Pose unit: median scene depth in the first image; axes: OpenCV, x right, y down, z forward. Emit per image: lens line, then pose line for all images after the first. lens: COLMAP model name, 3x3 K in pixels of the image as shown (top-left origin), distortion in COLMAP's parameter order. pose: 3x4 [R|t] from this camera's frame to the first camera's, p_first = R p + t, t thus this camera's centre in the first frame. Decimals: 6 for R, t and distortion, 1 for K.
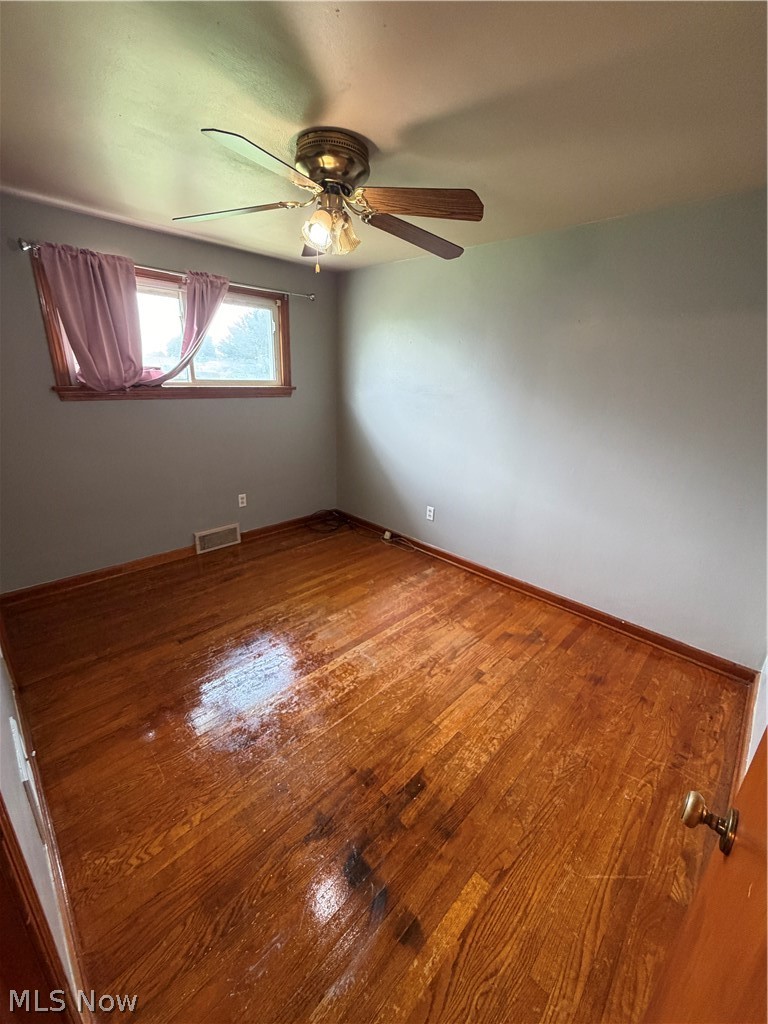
lens RADIAL K [[410.3, 0, 385.0], [0, 410.3, 509.5], [0, 0, 1]] dist [0.000394, 0.000062]
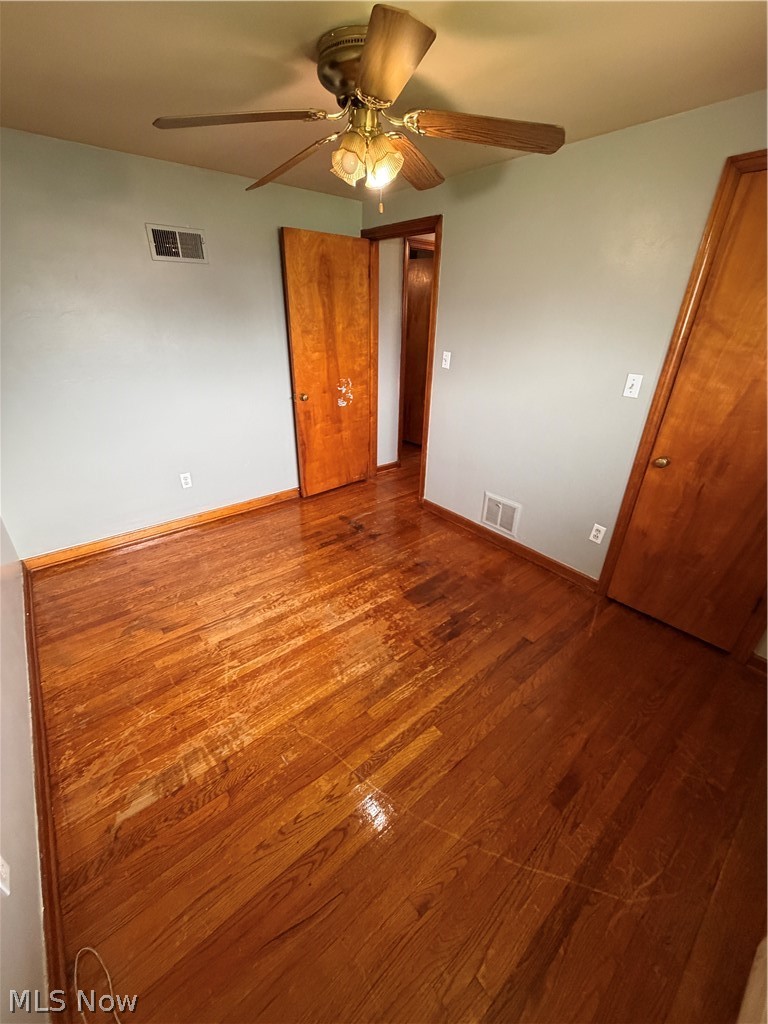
lens RADIAL K [[410.3, 0, 384.5], [0, 410.3, 511.6], [0, 0, 1]] dist [0.000394, 0.000062]
pose [[-0.993137, -0.093507, 0.070247, -0.214056], [-0.016492, 0.706605, 0.707416, -0.533696], [-0.115785, 0.701402, -0.703298, 1.478016]]
